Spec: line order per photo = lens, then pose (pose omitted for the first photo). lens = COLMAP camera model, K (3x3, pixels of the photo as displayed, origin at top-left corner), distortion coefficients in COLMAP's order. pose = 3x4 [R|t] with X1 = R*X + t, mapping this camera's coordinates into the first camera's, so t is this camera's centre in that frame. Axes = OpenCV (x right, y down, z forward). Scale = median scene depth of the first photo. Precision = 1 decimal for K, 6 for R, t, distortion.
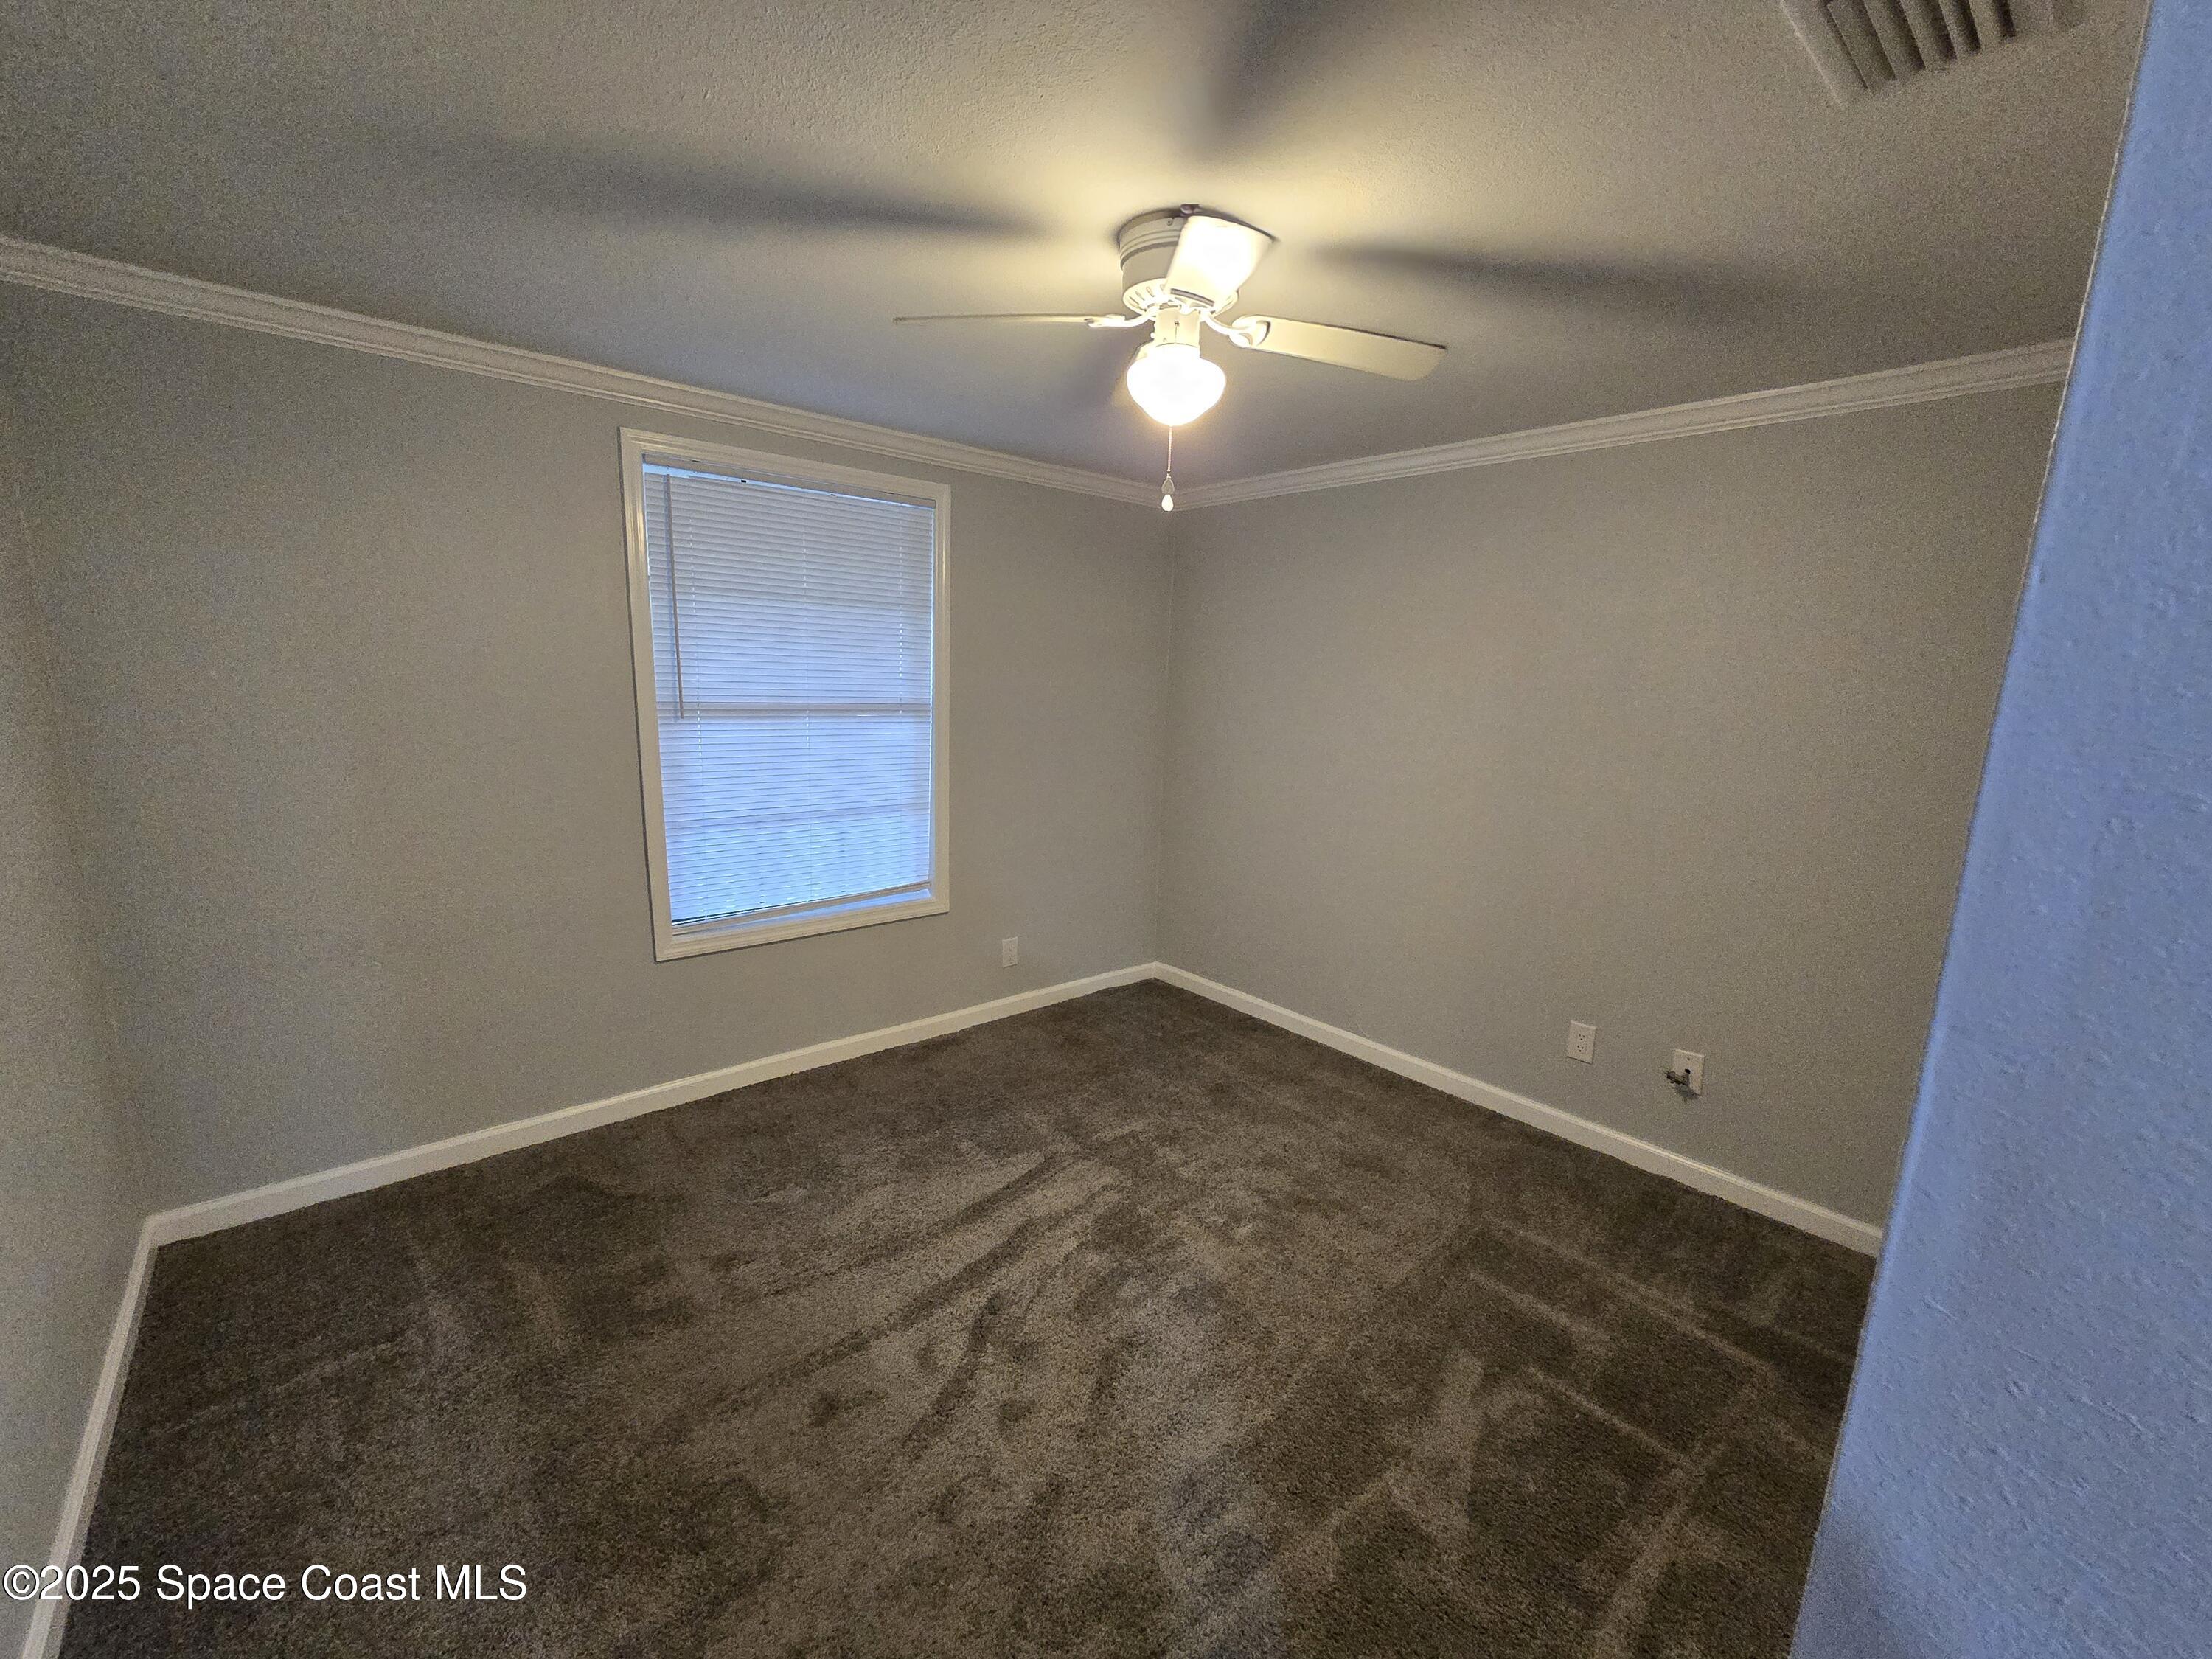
lens RADIAL K [[911.1, 0, 1100.9], [0, 911.1, 837.6], [0, 0, 1]] dist [-0.016355, 0.007531]
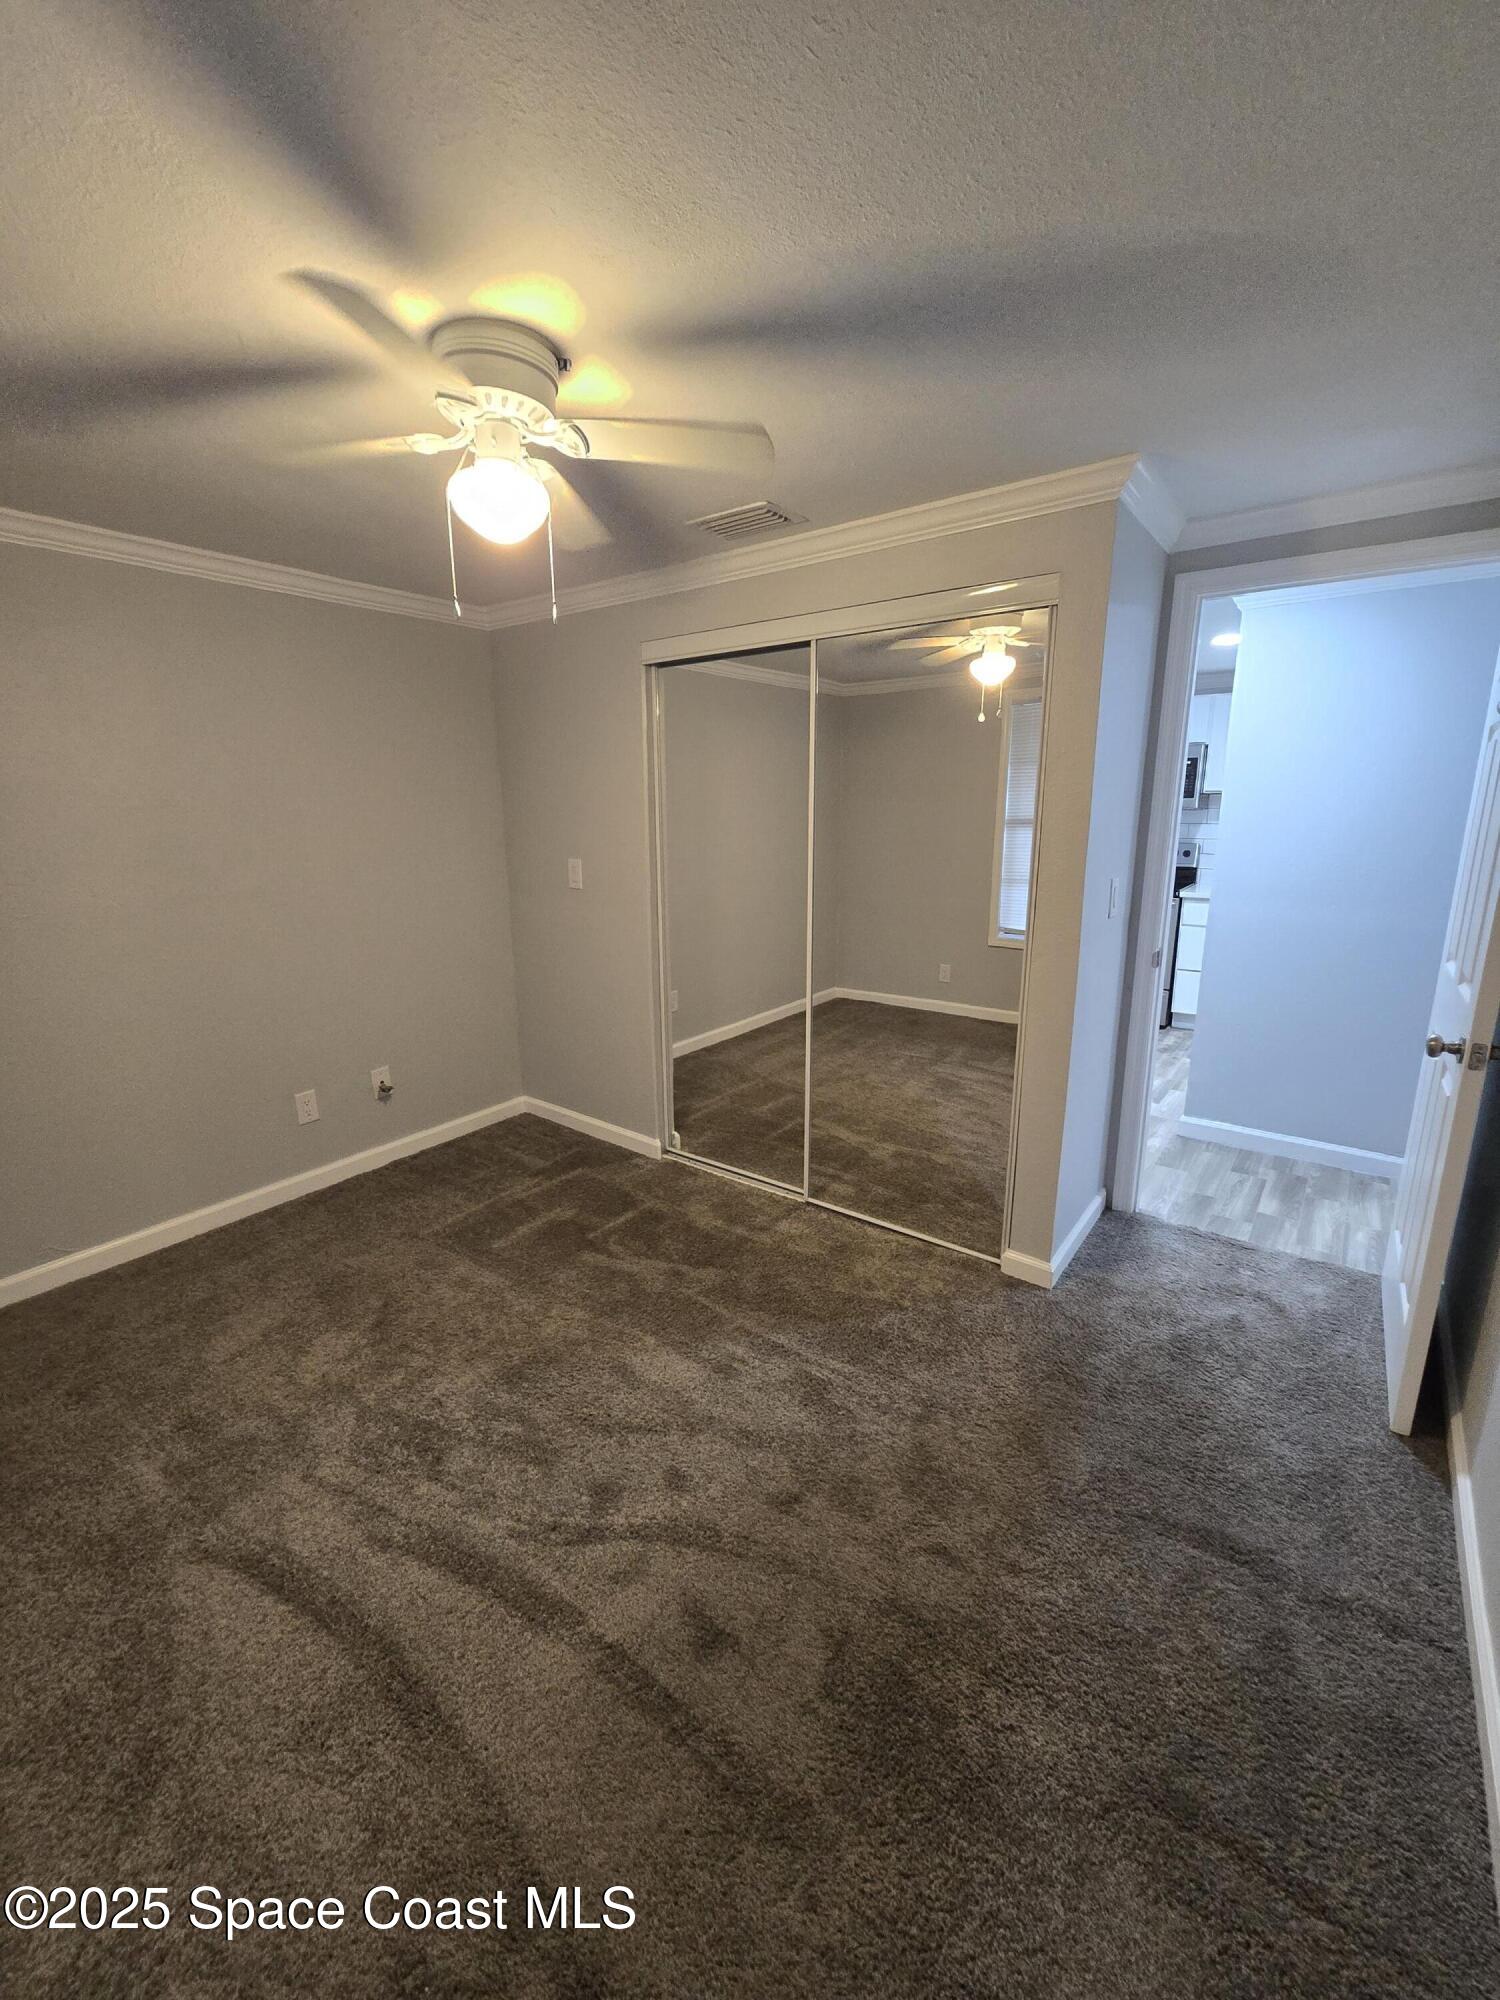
lens RADIAL K [[823.8, 0, 743.2], [0, 823.8, 992.4], [0, 0, 1]] dist [-0.016355, 0.007531]
pose [[-0.214356, -0.251620, 0.943790, -0.773884], [0.183533, 0.938663, 0.291938, -0.168241], [-0.959358, 0.235795, -0.155027, 0.810960]]
